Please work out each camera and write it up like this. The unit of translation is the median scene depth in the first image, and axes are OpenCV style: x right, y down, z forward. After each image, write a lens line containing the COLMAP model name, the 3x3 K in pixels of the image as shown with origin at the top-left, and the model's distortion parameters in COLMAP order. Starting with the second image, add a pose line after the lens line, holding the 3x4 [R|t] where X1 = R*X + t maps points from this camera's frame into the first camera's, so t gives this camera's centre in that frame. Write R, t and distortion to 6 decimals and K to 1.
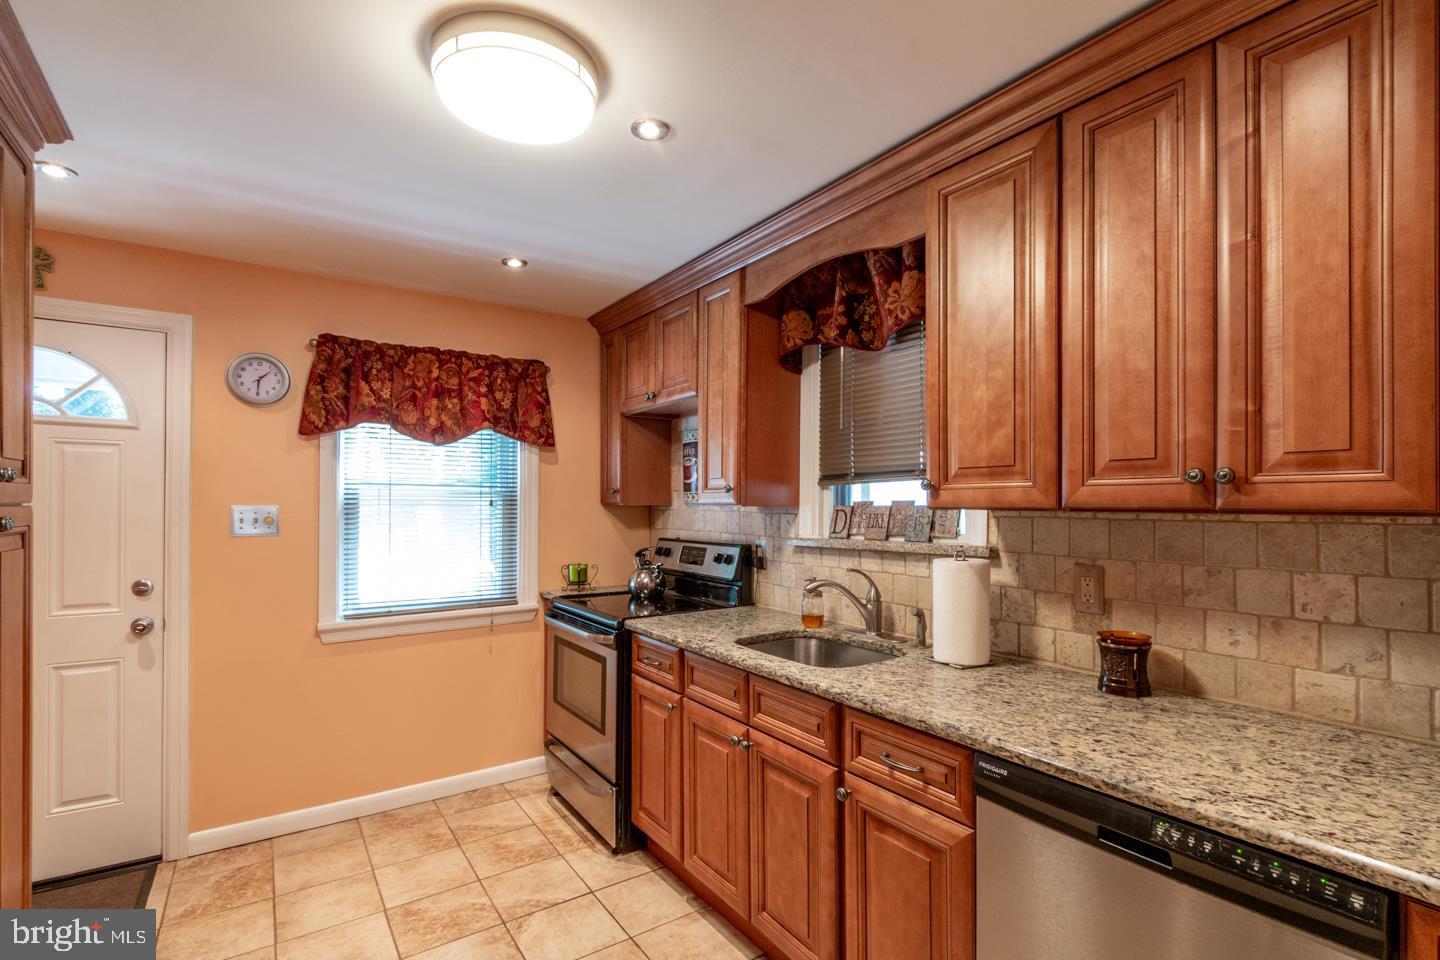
lens RADIAL K [[673.6, 0, 739.1], [0, 673.6, 503.3], [0, 0, 1]] dist [0.002520, -0.005912]
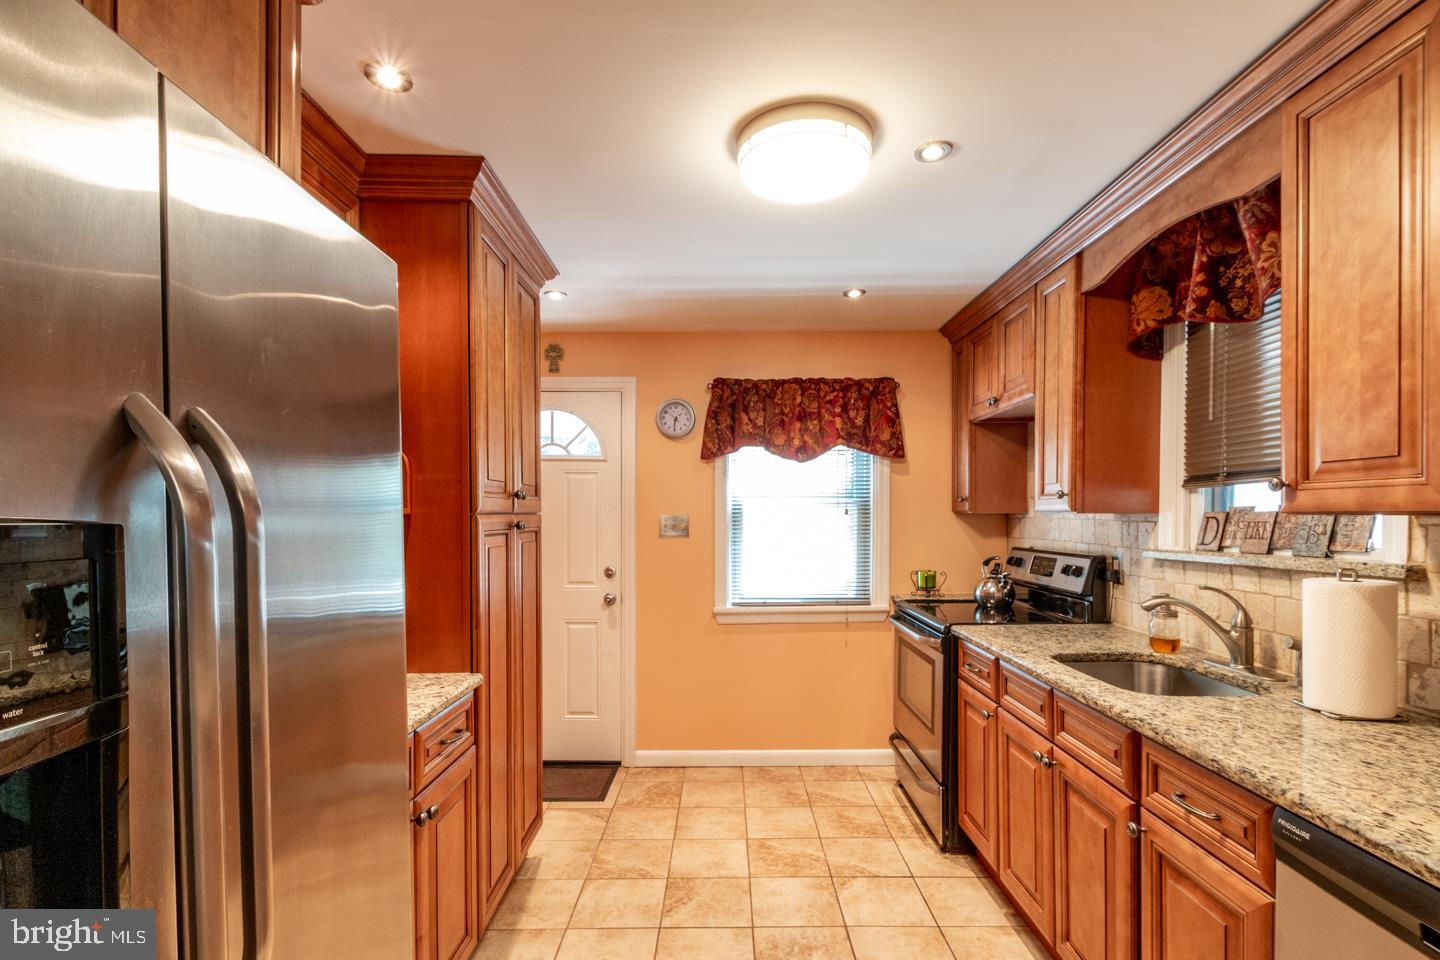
lens RADIAL K [[678.1, 0, 721.3], [0, 678.1, 522.6], [0, 0, 1]] dist [0.000880, -0.004625]
pose [[0.813544, 0.003394, -0.581493, 0.153836], [0.004357, 0.999919, 0.011931, 0.004185], [0.581486, -0.012240, 0.813464, -0.038109]]
